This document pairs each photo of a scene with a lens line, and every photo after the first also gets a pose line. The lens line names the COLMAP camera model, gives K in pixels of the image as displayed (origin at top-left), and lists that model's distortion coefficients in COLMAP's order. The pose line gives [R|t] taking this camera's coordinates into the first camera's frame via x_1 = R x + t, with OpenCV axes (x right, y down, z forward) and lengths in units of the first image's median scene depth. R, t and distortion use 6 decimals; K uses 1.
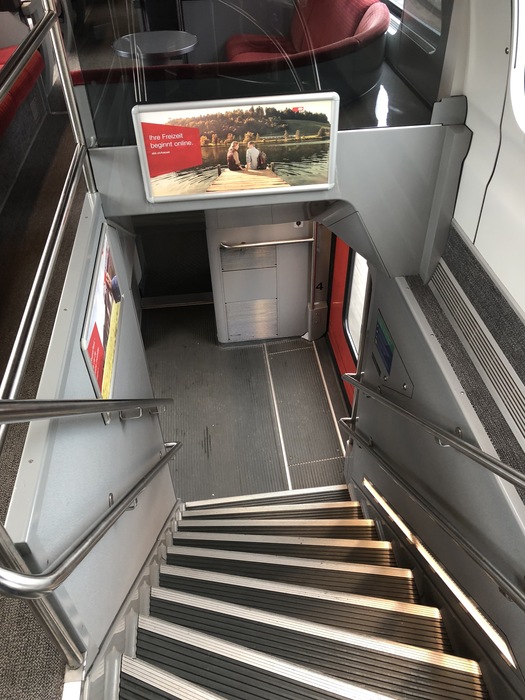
lens RADIAL K [[560.5, 0, 262.2], [0, 560.5, 352.7], [0, 0, 1]] dist [0.003577, -0.008462]
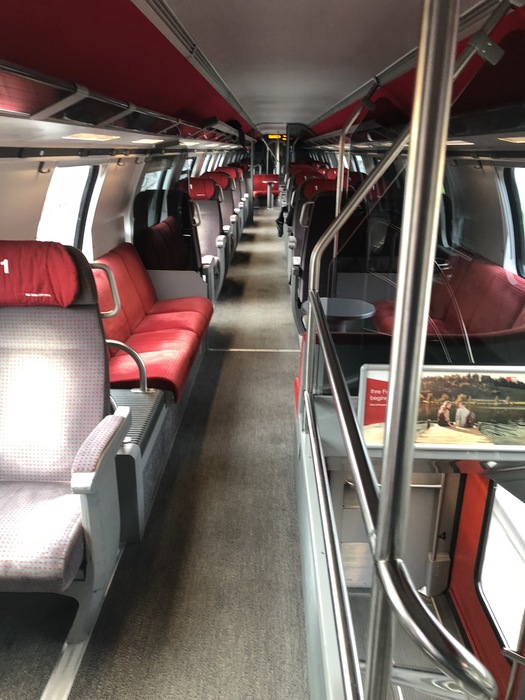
lens RADIAL K [[560.5, 0, 262.2], [0, 560.5, 346.3], [0, 0, 1]] dist [0.003577, -0.008462]
pose [[0.988843, 0.078794, -0.126415, -0.271438], [-0.122702, 0.912032, -0.391334, -0.006202], [0.084460, 0.402480, 0.911524, -0.056343]]
